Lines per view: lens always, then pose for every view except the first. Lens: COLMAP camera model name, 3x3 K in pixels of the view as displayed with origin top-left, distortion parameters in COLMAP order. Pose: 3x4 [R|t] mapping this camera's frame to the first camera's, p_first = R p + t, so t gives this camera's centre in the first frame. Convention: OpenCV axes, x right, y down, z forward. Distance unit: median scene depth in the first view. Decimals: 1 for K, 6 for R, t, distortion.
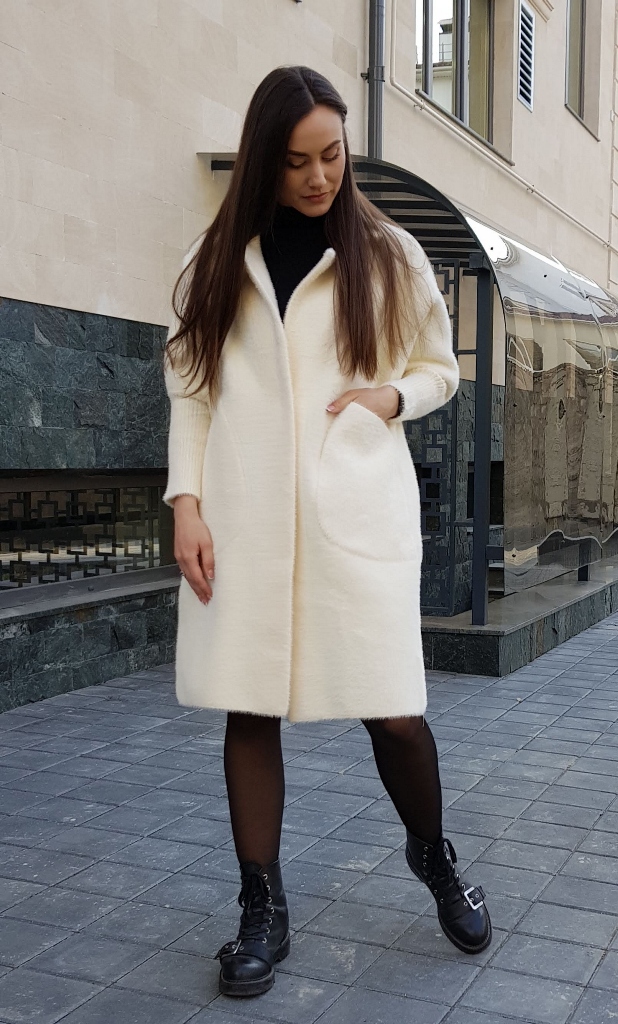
lens RADIAL K [[1352.1, 0, 349.0], [0, 1352.1, 591.2], [0, 0, 1]] dist [0.086314, -0.092674]
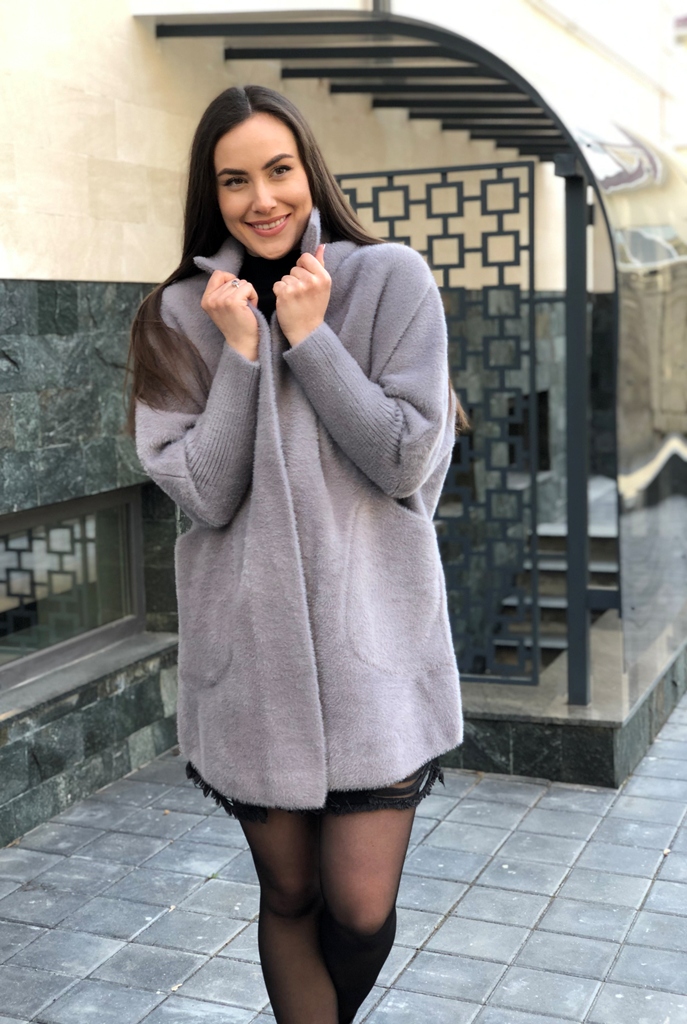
lens RADIAL K [[1566.5, 0, 294.5], [0, 1566.5, 511.9], [0, 0, 1]] dist [0.184085, -0.776139]
pose [[0.999284, -0.033717, -0.017193, -0.031691], [0.034026, 0.999259, 0.018008, -0.102846], [0.016573, -0.018581, 0.999690, 0.255190]]
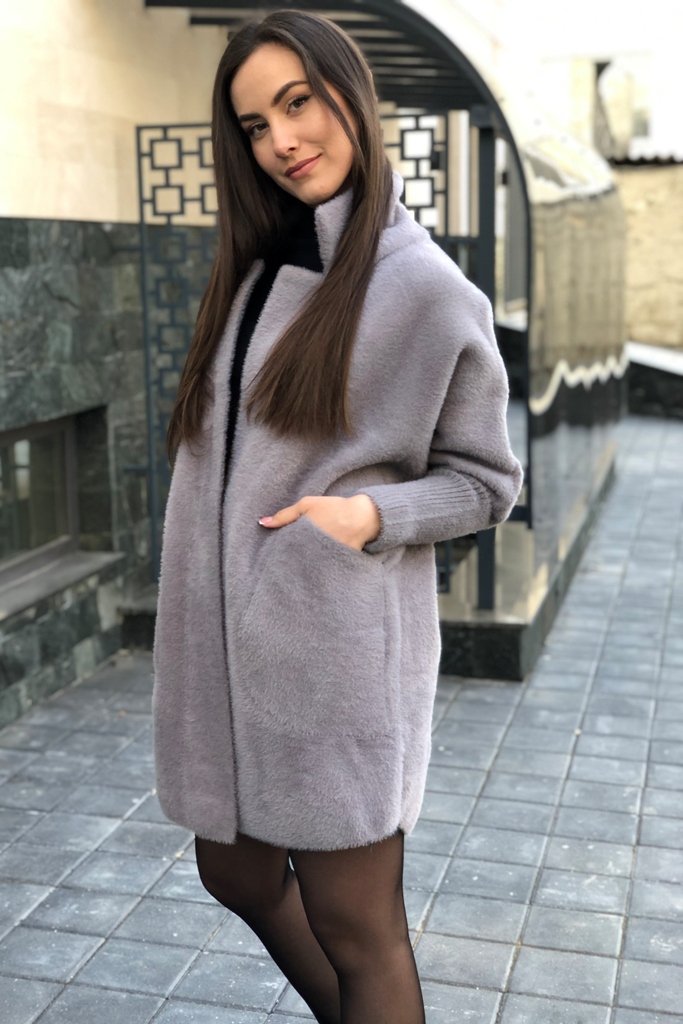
lens RADIAL K [[1566.5, 0, 292.5], [0, 1566.5, 511.9], [0, 0, 1]] dist [0.184085, -0.776139]
pose [[0.993368, -0.045297, 0.105683, -0.111873], [0.039242, 0.997505, 0.058689, -0.095633], [-0.108078, -0.054153, 0.992666, 0.186865]]
